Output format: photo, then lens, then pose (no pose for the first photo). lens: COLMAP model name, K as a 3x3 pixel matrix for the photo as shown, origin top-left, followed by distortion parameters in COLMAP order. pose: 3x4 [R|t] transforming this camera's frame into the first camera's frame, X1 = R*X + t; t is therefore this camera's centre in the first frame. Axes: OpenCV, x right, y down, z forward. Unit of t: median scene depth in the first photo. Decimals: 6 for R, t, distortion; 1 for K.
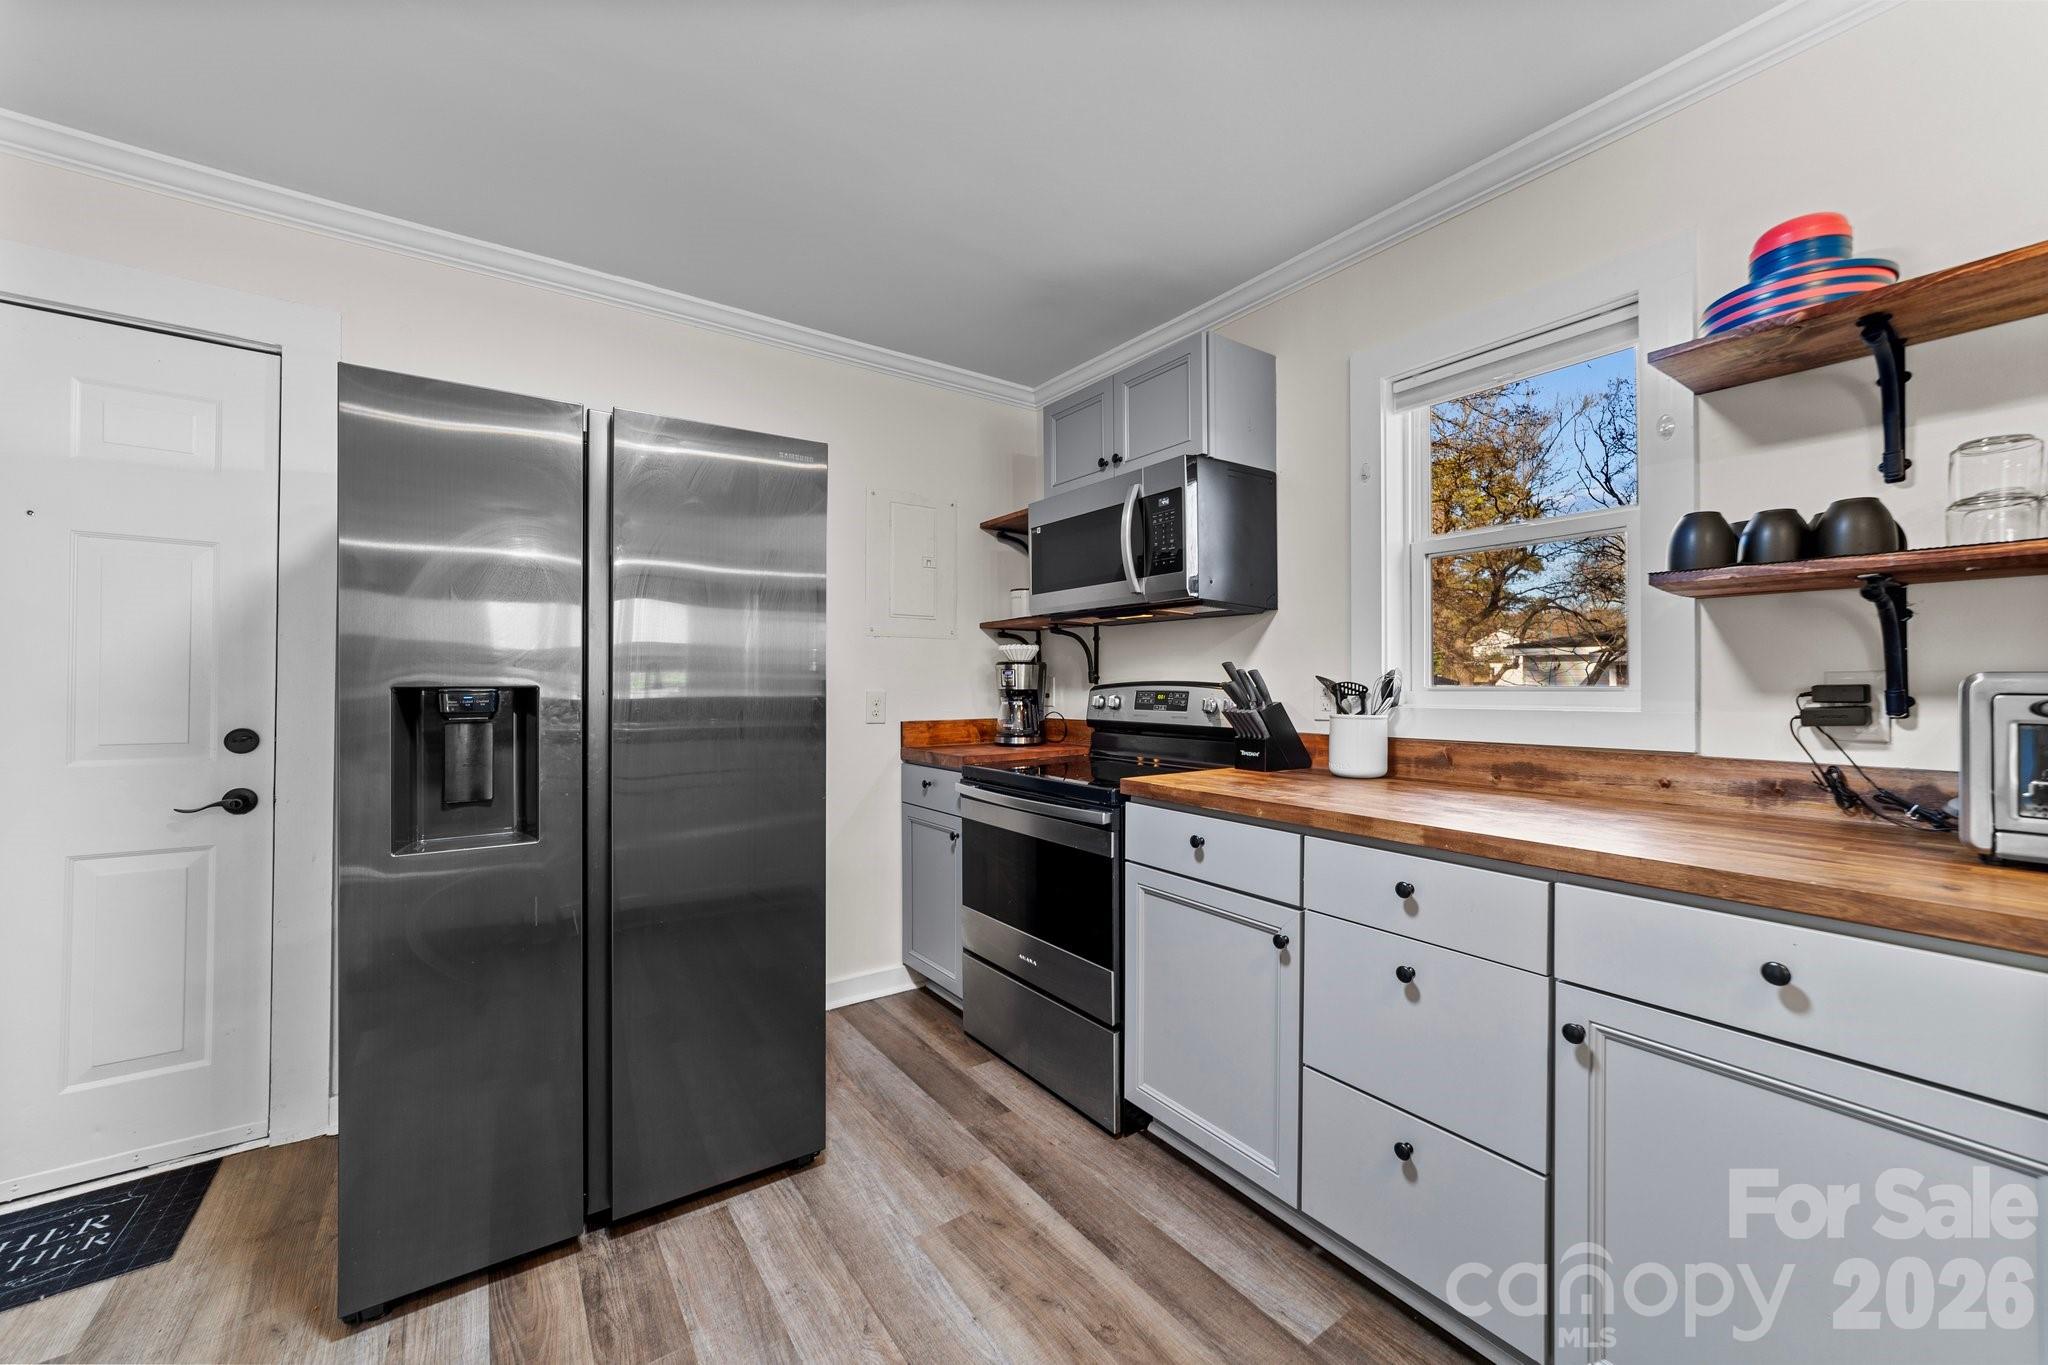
lens RADIAL K [[787.3, 0, 1026.2], [0, 787.3, 679.3], [0, 0, 1]] dist [-0.022208, 0.010304]
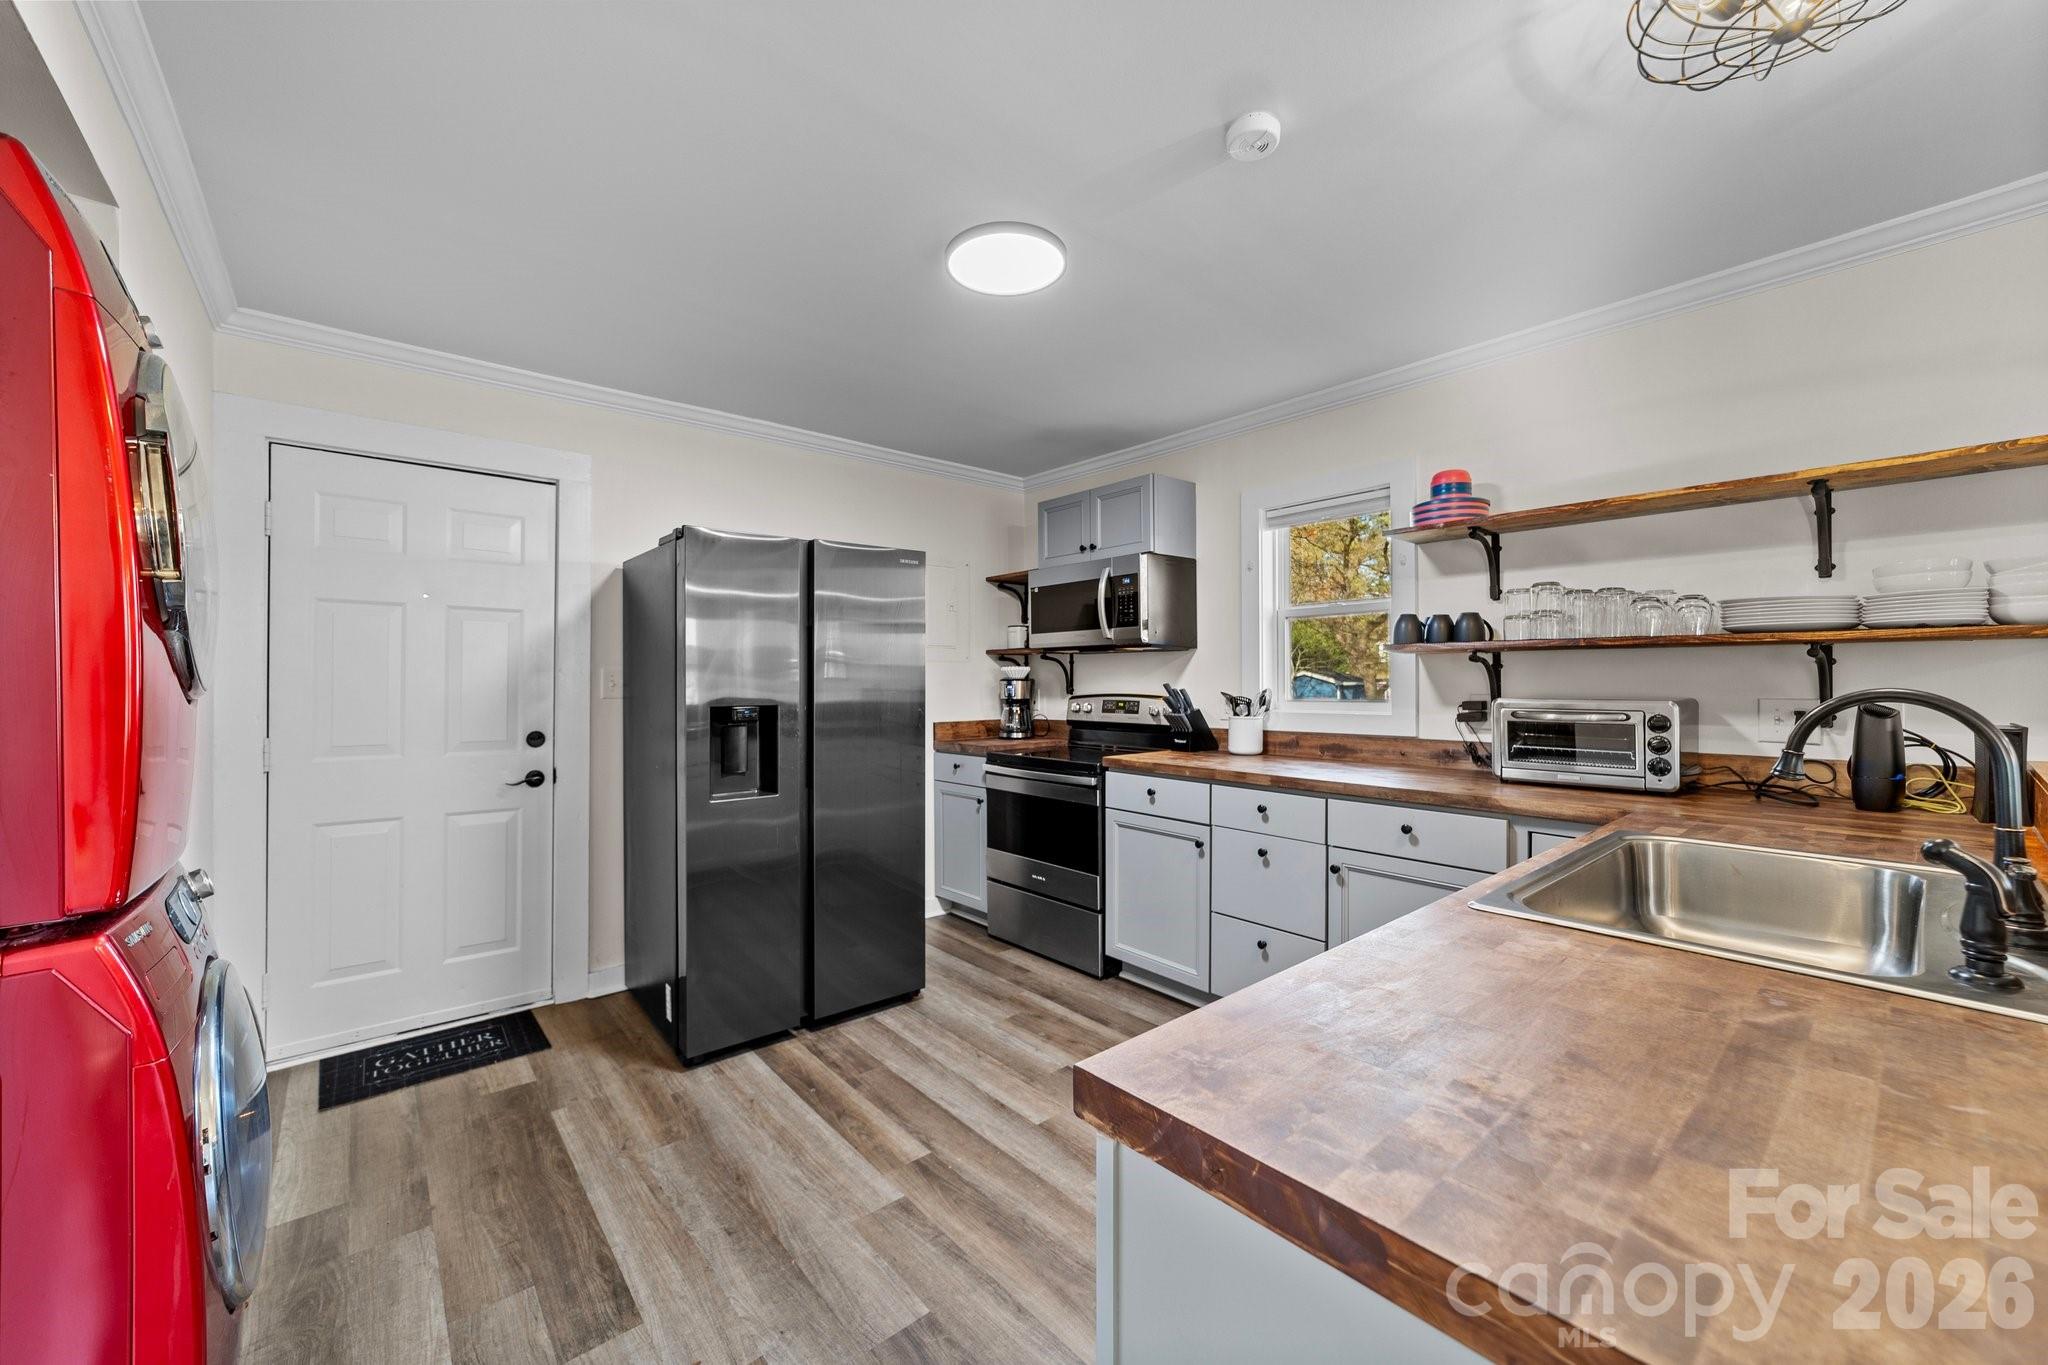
lens RADIAL K [[787.3, 0, 1026.2], [0, 787.3, 679.3], [0, 0, 1]] dist [-0.022208, 0.010304]
pose [[0.995542, -0.002897, 0.094275, -0.179599], [0.002632, 0.999992, 0.002937, -0.036992], [-0.094283, -0.002676, 0.995542, -0.567586]]
